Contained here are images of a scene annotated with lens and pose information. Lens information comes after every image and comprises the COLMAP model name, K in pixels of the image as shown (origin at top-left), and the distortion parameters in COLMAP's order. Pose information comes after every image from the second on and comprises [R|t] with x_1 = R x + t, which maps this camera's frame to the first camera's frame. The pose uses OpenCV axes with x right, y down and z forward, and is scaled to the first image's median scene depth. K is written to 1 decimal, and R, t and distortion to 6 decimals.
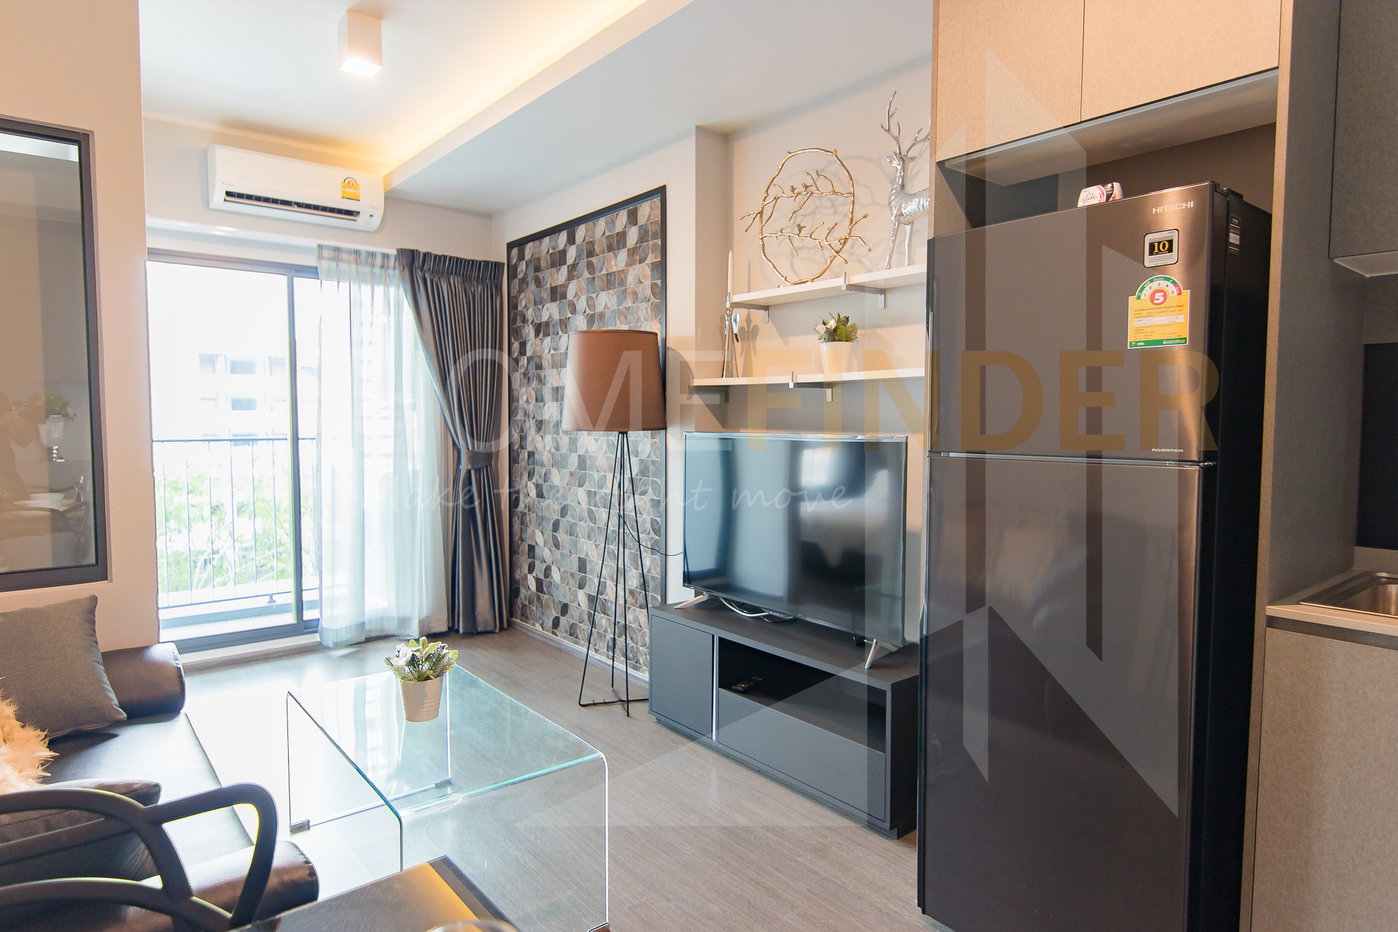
lens RADIAL K [[807.0, 0, 691.3], [0, 807.0, 464.1], [0, 0, 1]] dist [0.019981, -0.017902]
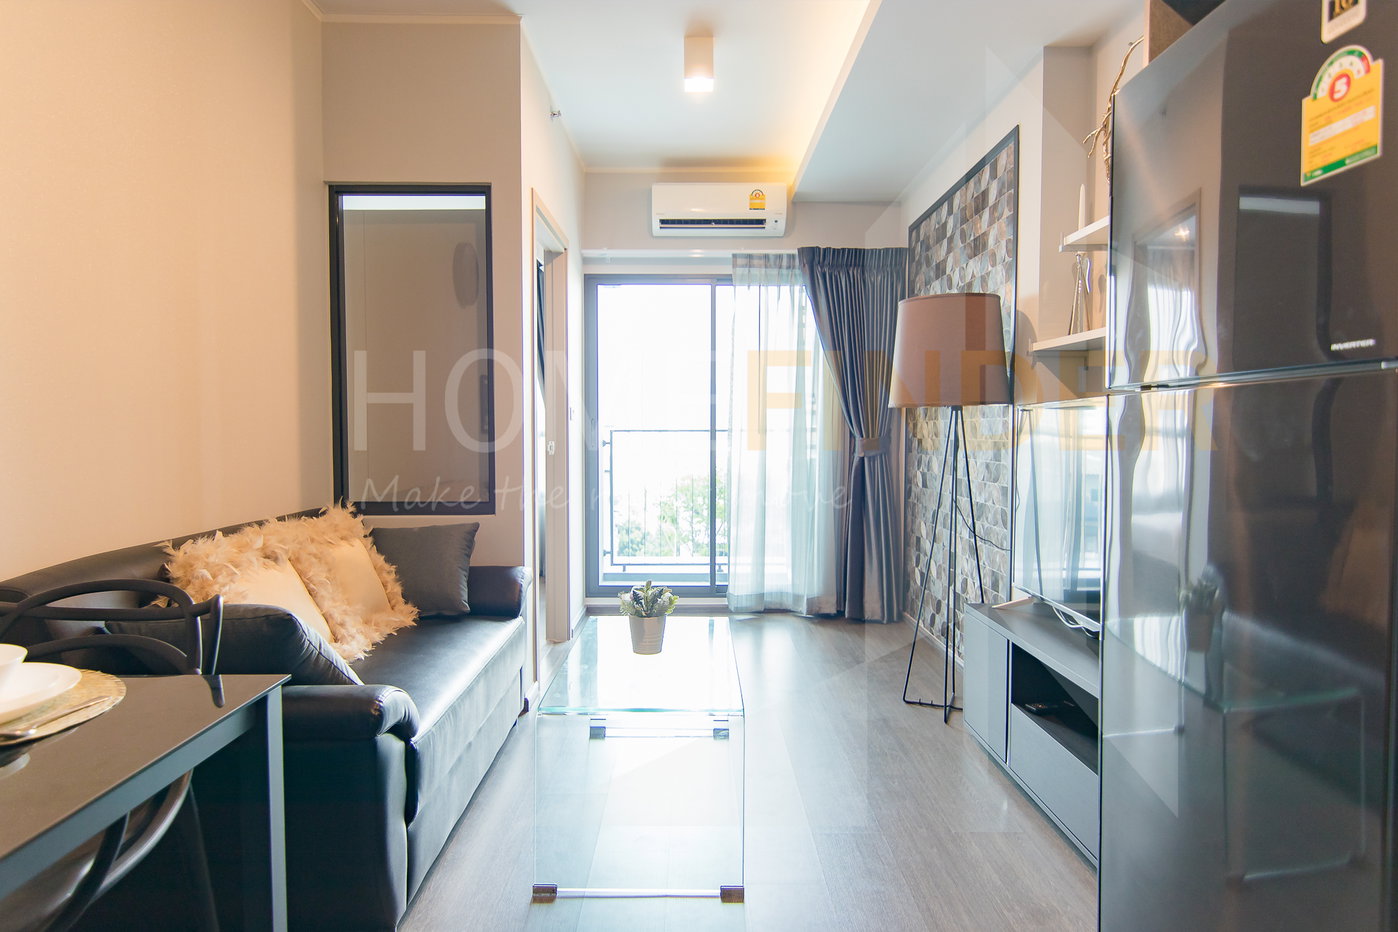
lens RADIAL K [[807.0, 0, 691.3], [0, 807.0, 464.1], [0, 0, 1]] dist [0.019981, -0.017902]
pose [[0.775596, 0.022782, -0.630818, 0.211962], [-0.034746, 0.999374, -0.006629, 0.031971], [0.630272, 0.027060, 0.775902, 0.090859]]
